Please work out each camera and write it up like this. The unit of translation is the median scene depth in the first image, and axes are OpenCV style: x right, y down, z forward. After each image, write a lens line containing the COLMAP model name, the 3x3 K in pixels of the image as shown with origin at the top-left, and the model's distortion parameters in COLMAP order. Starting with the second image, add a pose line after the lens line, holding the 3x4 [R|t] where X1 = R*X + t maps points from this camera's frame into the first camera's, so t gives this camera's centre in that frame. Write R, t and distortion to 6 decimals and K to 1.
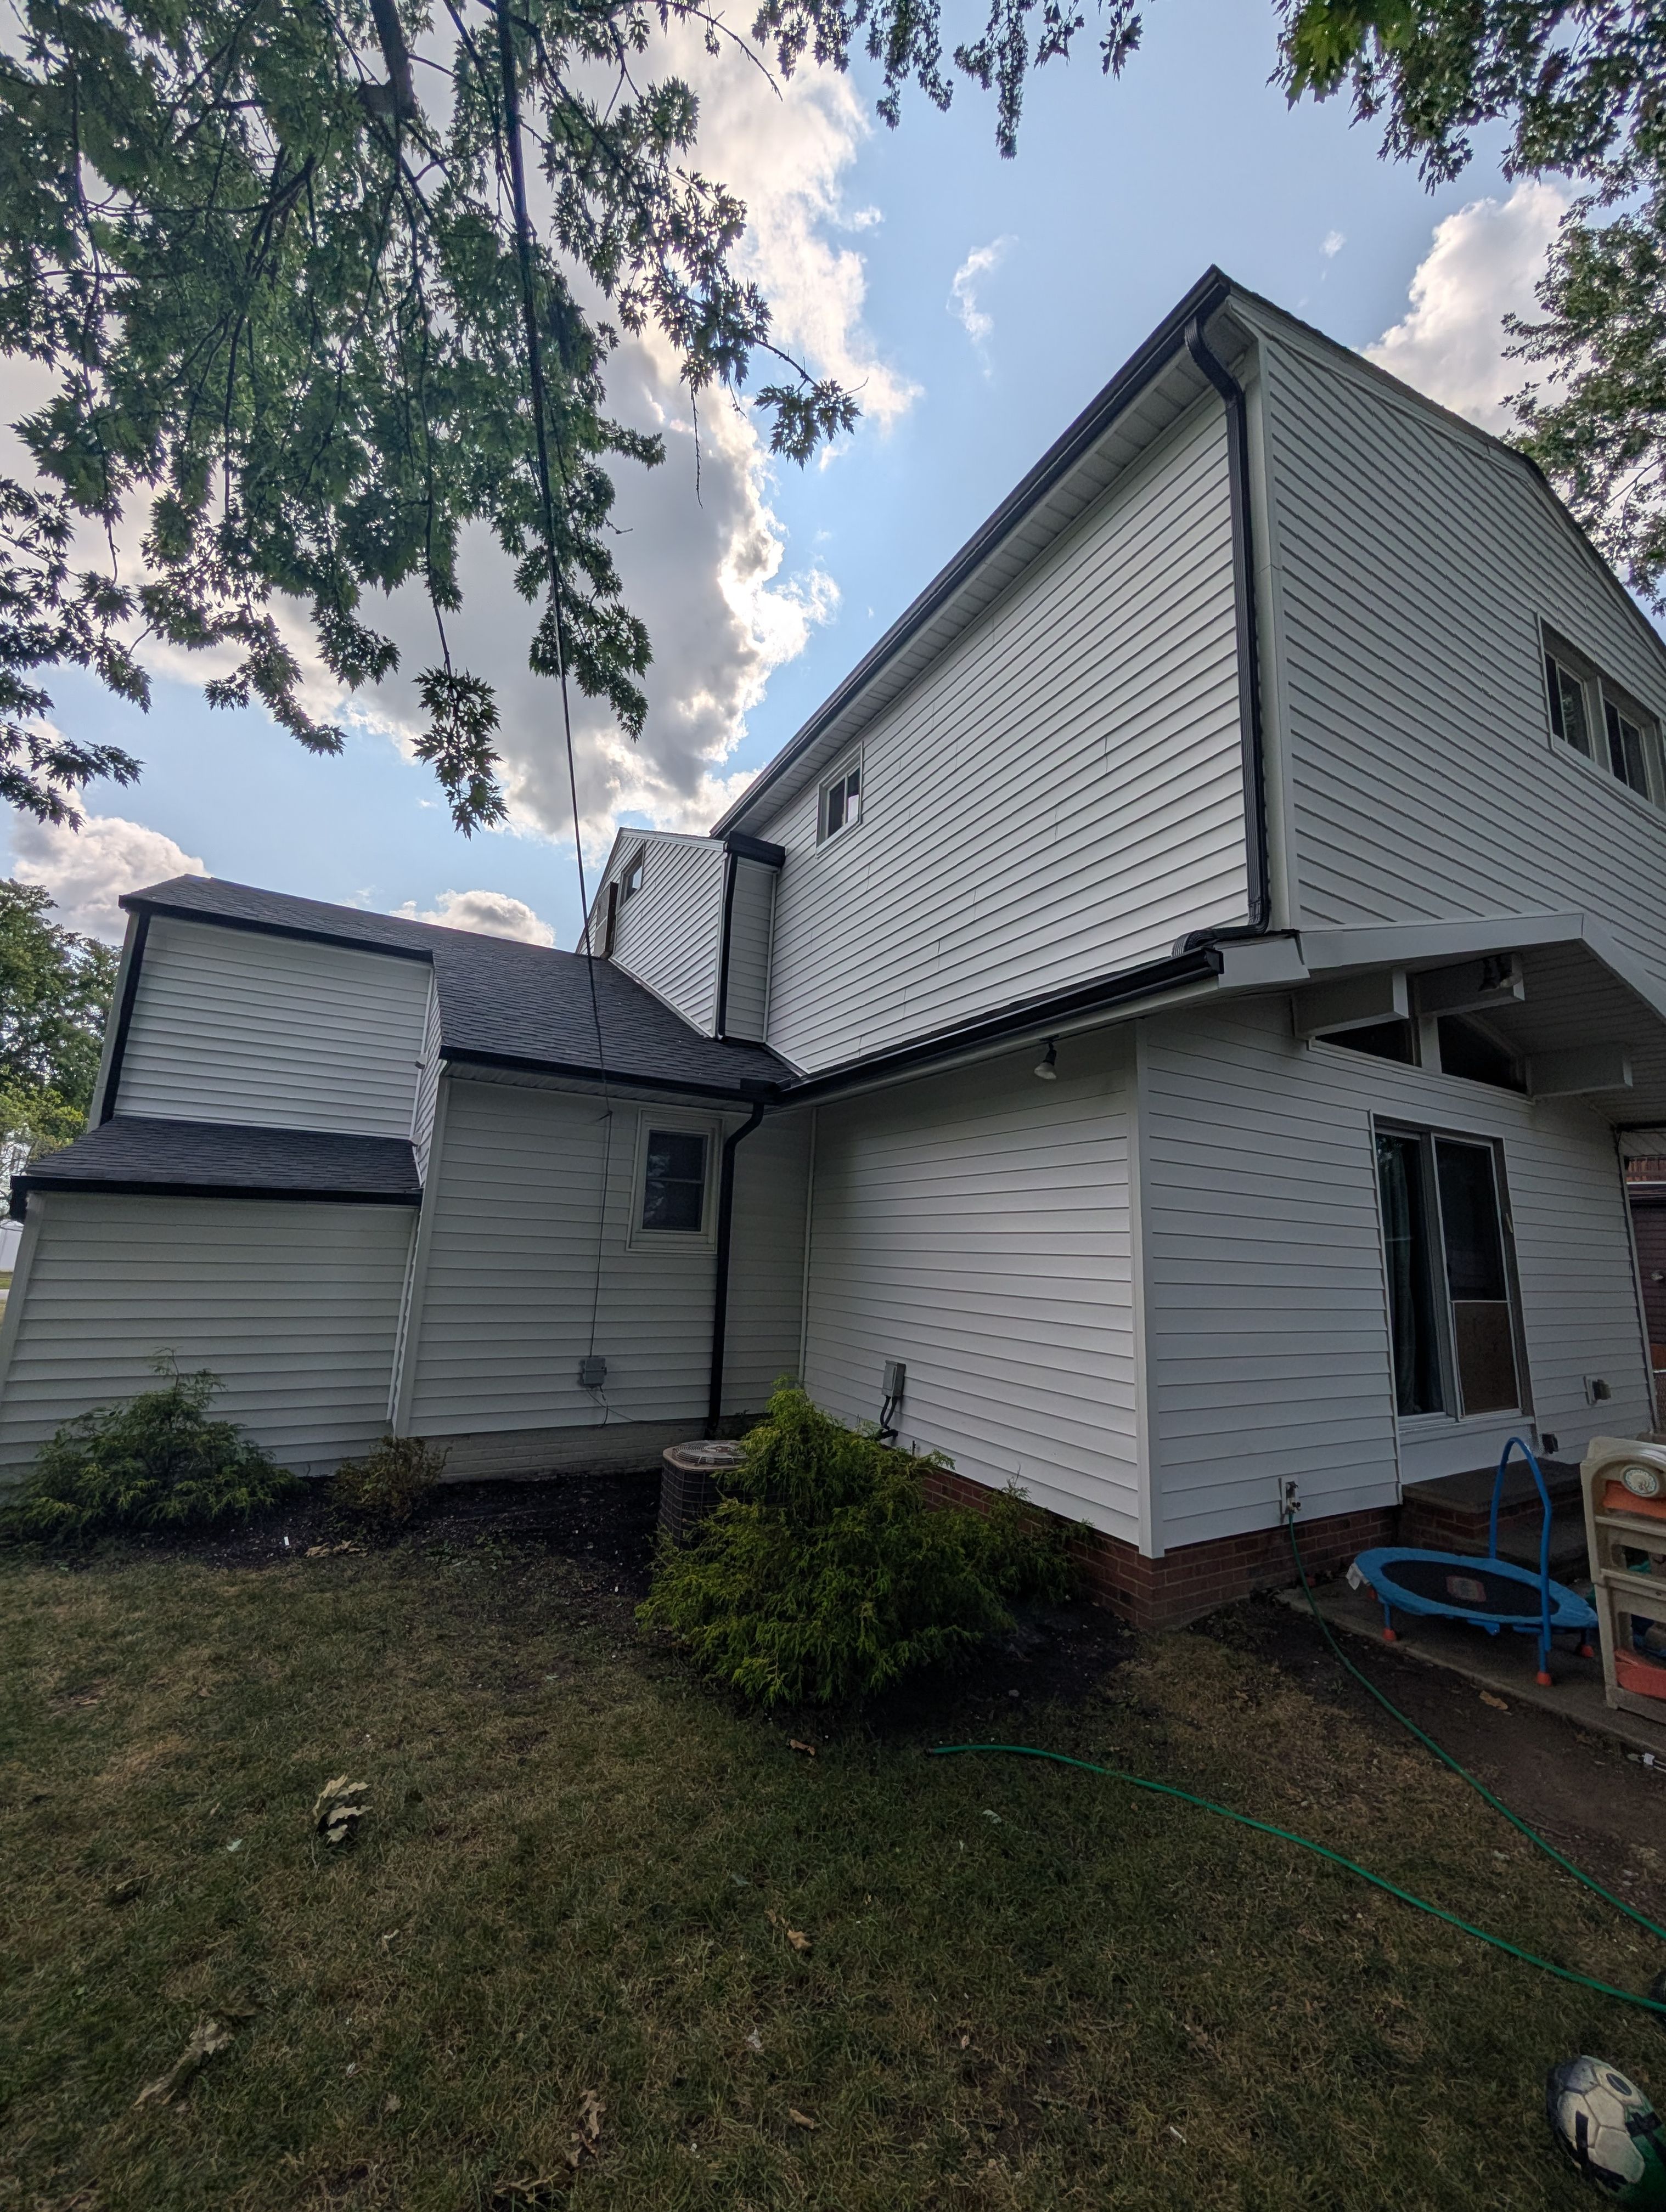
lens RADIAL K [[844.6, 0, 828.8], [0, 844.6, 1108.9], [0, 0, 1]] dist [-0.002445, 0.000124]
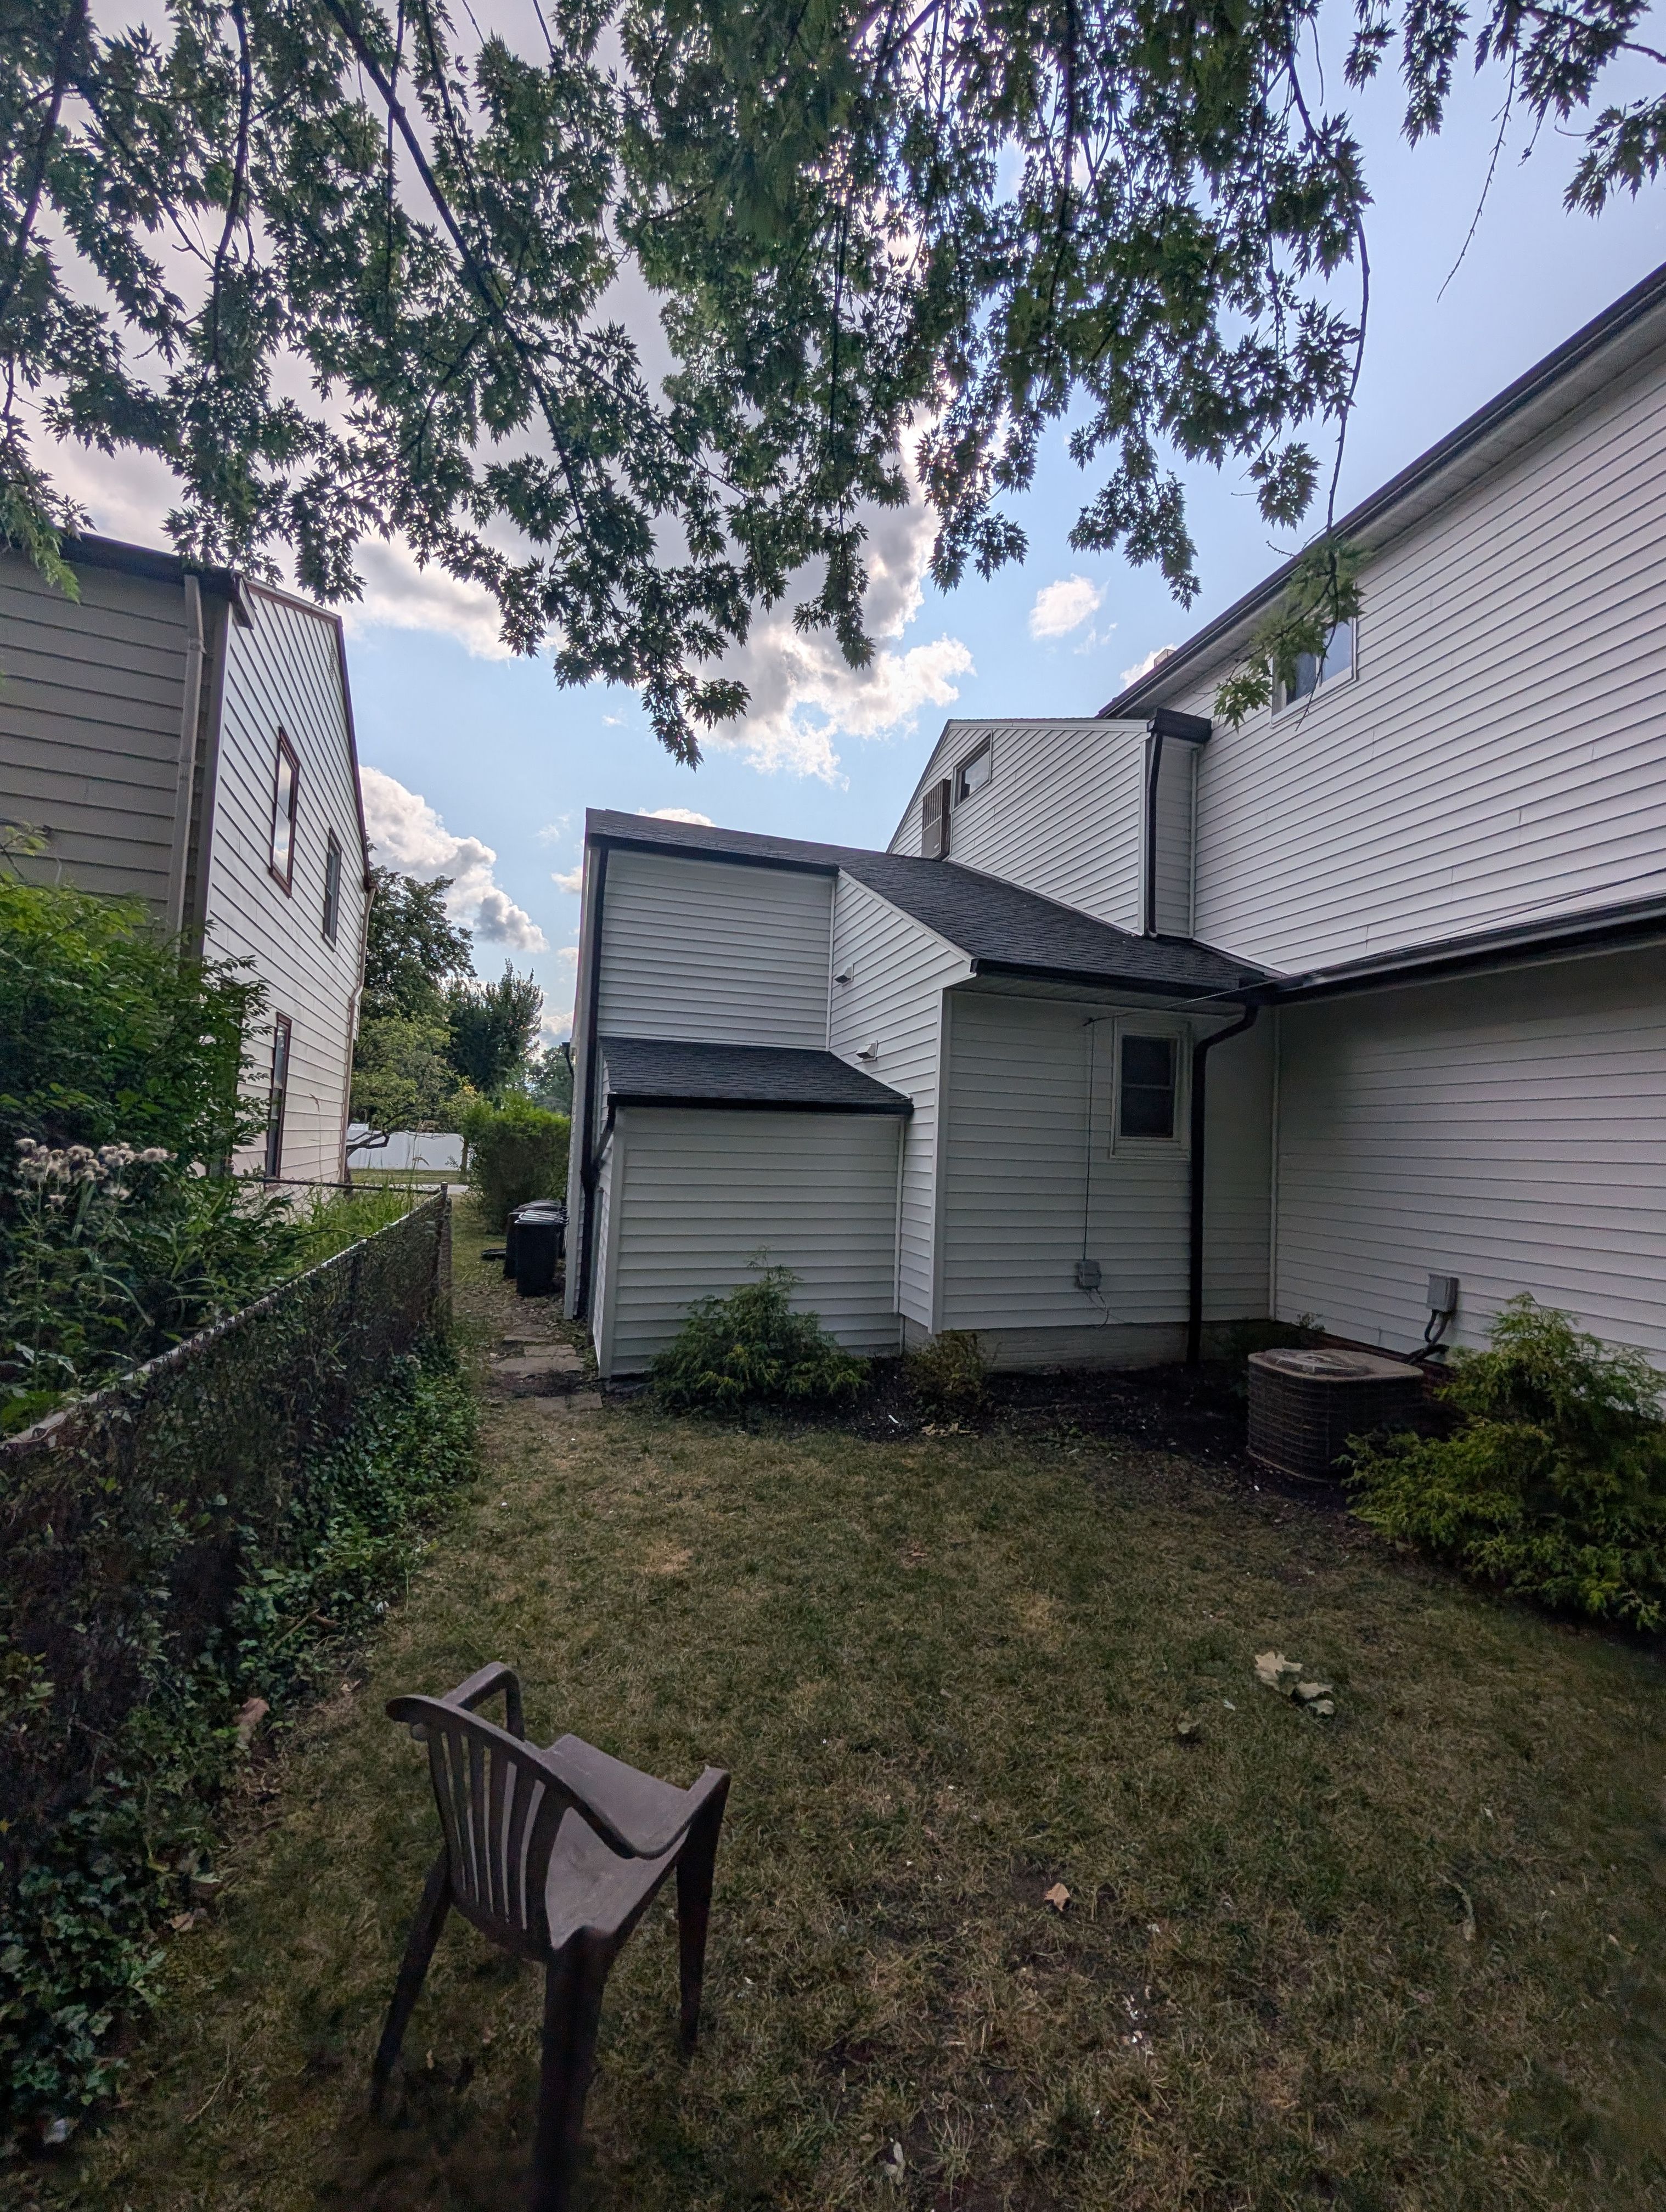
lens RADIAL K [[844.6, 0, 828.8], [0, 844.6, 1108.9], [0, 0, 1]] dist [-0.002445, 0.000124]
pose [[0.976526, -0.010784, -0.215129, -0.389226], [0.036439, 0.992622, 0.115648, -0.019045], [0.212294, -0.120772, 0.969714, -0.035633]]
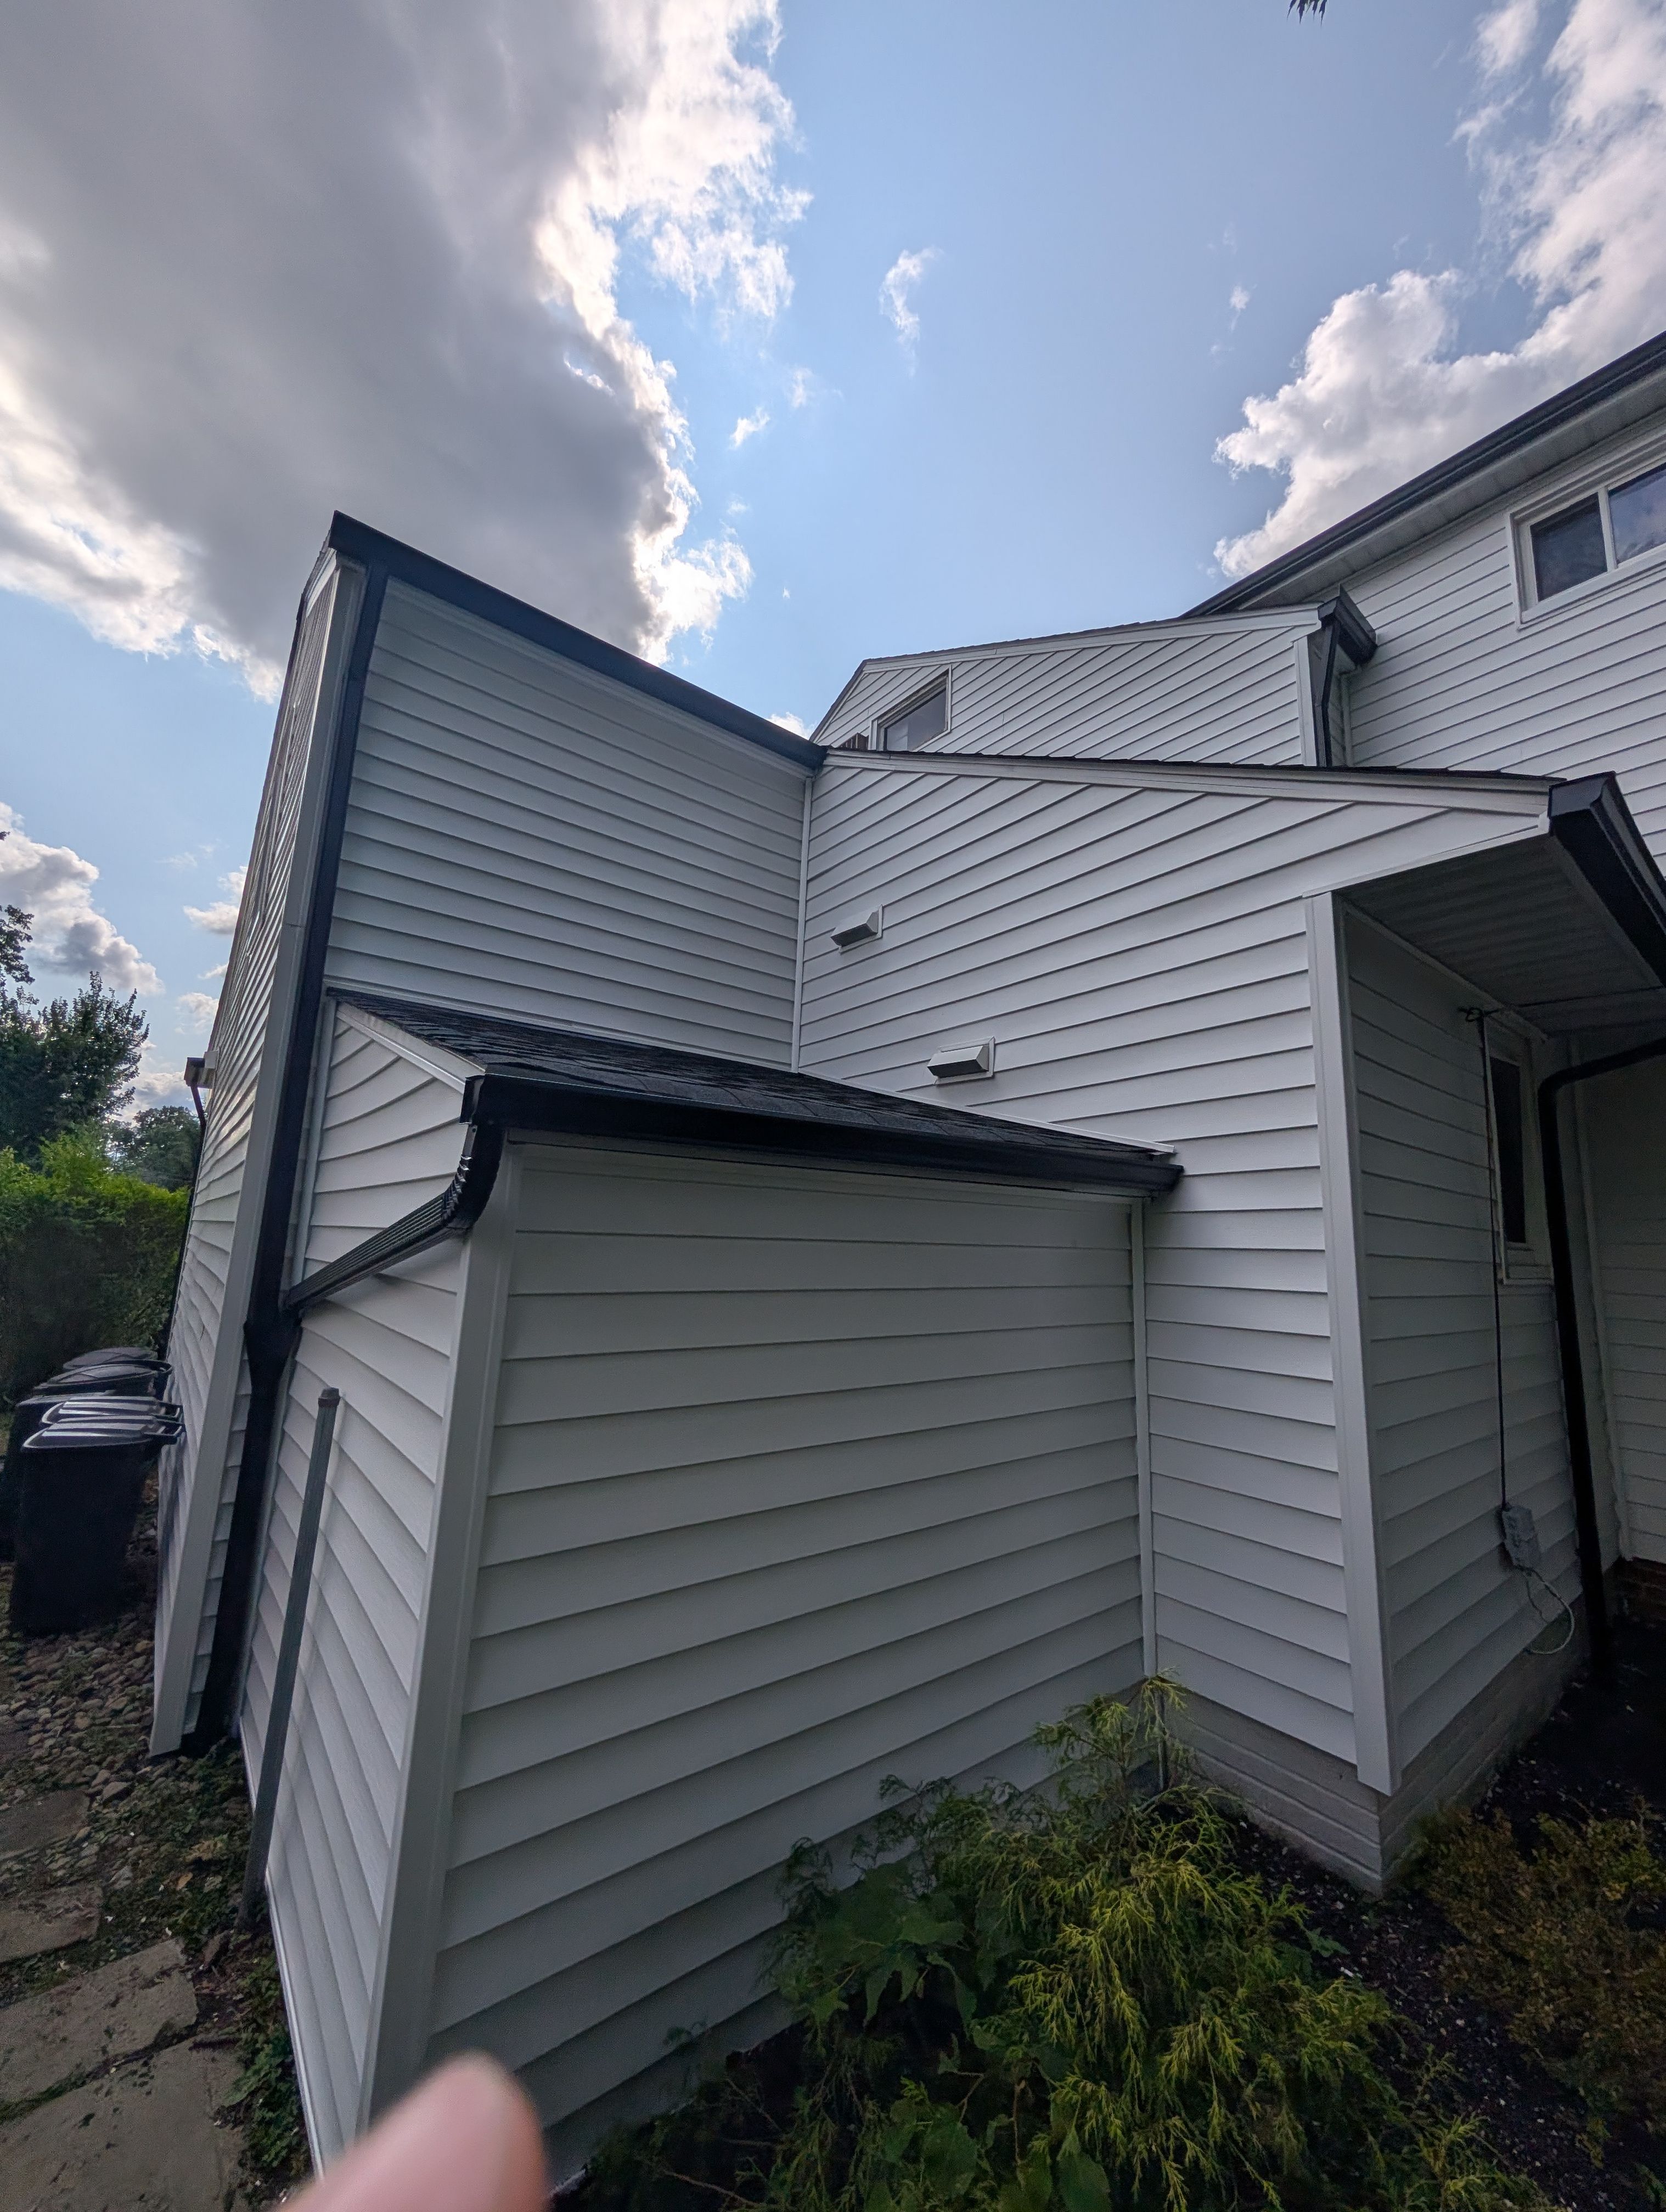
lens RADIAL K [[844.7, 0, 832.2], [0, 844.7, 1109.0], [0, 0, 1]] dist [0.004489, -0.000957]
pose [[0.989083, 0.024159, 0.145364, -0.831714], [-0.026702, 0.999522, 0.015570, 0.081846], [-0.144919, -0.019281, 0.989256, 0.680692]]
